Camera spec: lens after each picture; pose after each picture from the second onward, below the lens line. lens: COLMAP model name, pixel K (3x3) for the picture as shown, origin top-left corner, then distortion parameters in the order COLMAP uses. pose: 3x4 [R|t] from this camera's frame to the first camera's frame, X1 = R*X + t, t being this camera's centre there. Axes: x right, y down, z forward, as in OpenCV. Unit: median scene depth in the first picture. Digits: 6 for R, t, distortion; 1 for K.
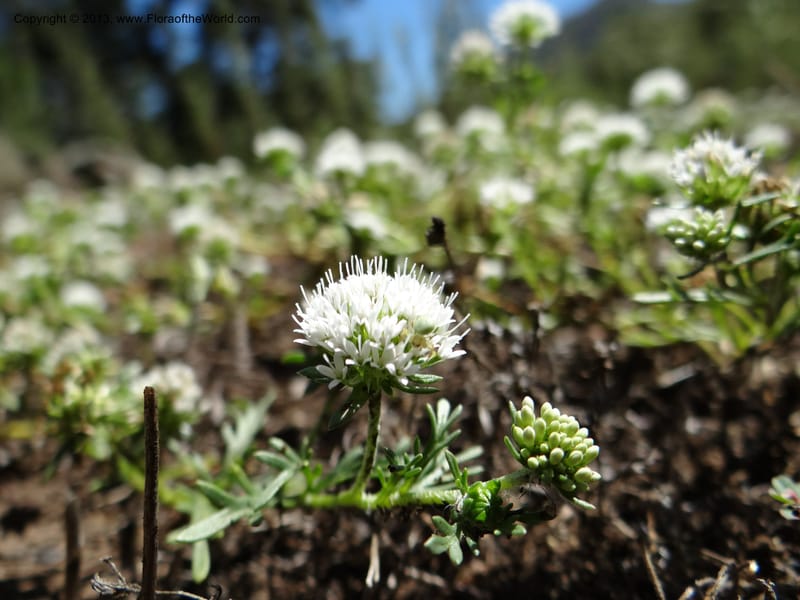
lens RADIAL K [[613.9, 0, 398.2], [0, 613.9, 300.9], [0, 0, 1]] dist [0.066581, -0.003429]
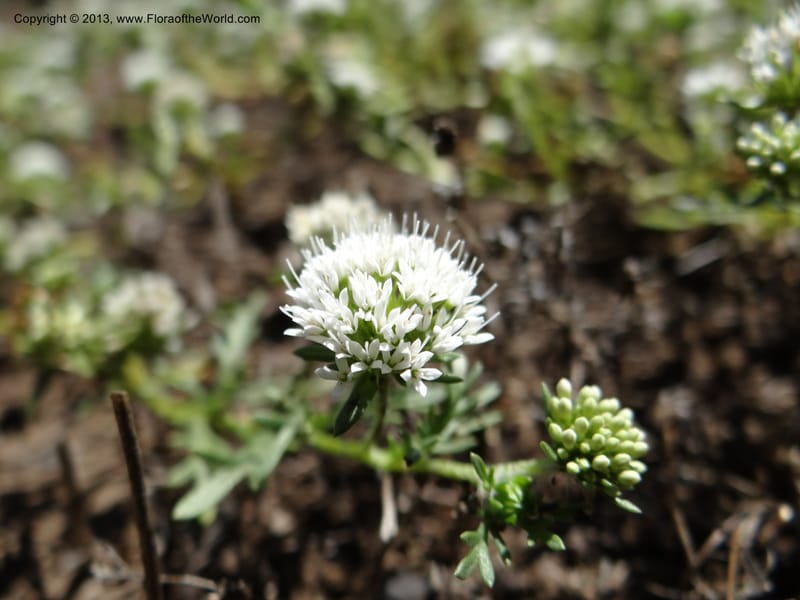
lens RADIAL K [[613.9, 0, 398.2], [0, 613.9, 299.0], [0, 0, 1]] dist [0.066581, -0.003429]
pose [[0.999158, -0.038355, 0.014560, -0.029820], [0.032764, 0.959597, 0.279463, -0.211911], [-0.024691, -0.278751, 0.960046, 0.229758]]
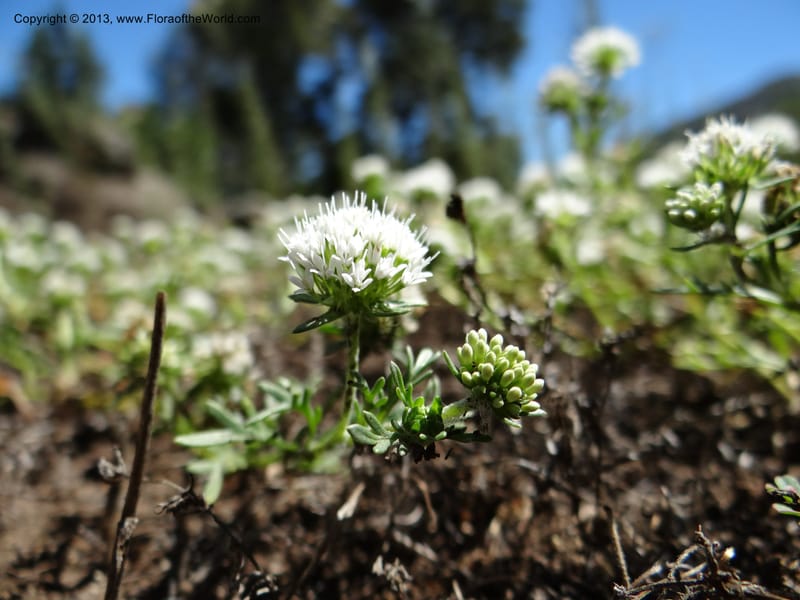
lens RADIAL K [[613.9, 0, 405.5], [0, 613.9, 299.4], [0, 0, 1]] dist [0.066581, -0.003429]
pose [[0.976562, 0.086232, -0.197207, 0.301902], [-0.107611, 0.989113, -0.100378, 0.239446], [0.186404, 0.119247, 0.975210, -0.053072]]
